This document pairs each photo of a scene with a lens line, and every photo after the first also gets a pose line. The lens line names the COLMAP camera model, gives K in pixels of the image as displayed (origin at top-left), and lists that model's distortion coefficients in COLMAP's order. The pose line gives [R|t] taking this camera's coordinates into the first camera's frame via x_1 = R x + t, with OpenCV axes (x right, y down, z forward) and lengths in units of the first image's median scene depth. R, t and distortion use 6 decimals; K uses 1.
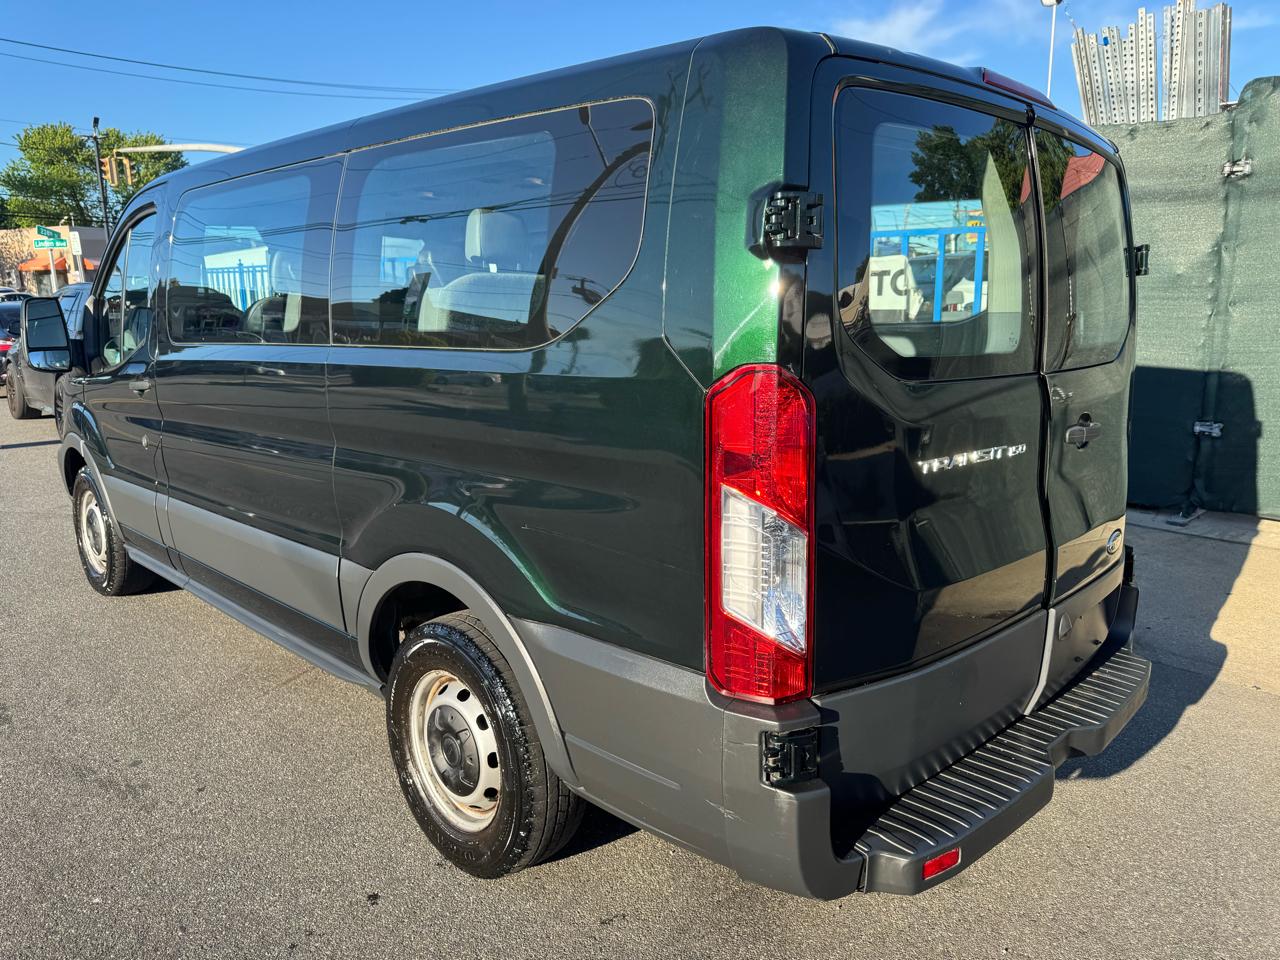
lens RADIAL K [[909.2, 0, 640.0], [0, 909.2, 480.0], [0, 0, 1]] dist [0.015035, -0.008975]
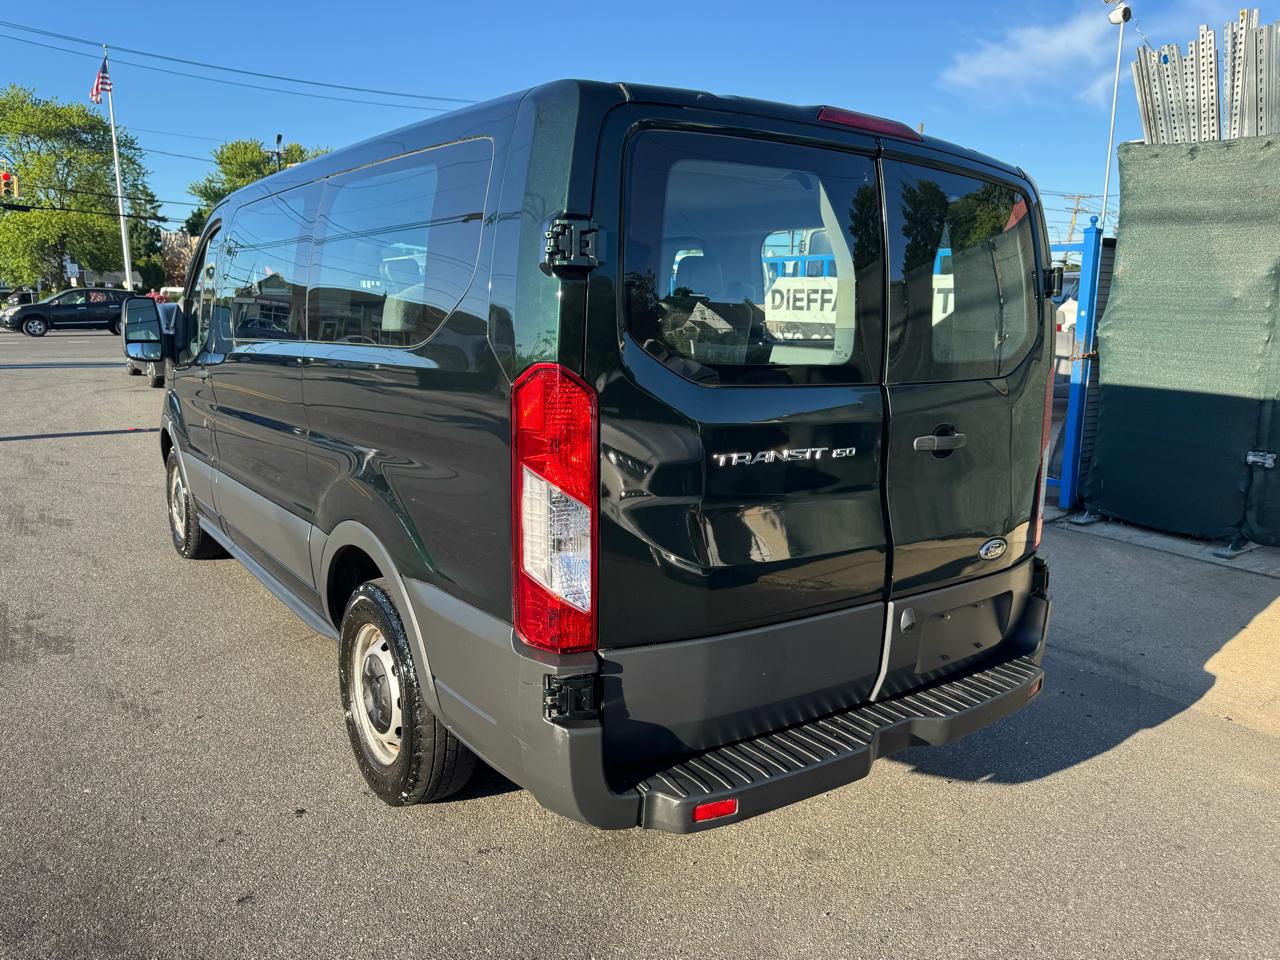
lens RADIAL K [[938.5, 0, 688.8], [0, 938.5, 480.5], [0, 0, 1]] dist [0.013245, -0.001989]
pose [[0.988030, 0.048844, -0.146322, 0.302870], [-0.051602, 0.998553, -0.015107, 0.021518], [0.145372, 0.022477, 0.989122, -0.113178]]
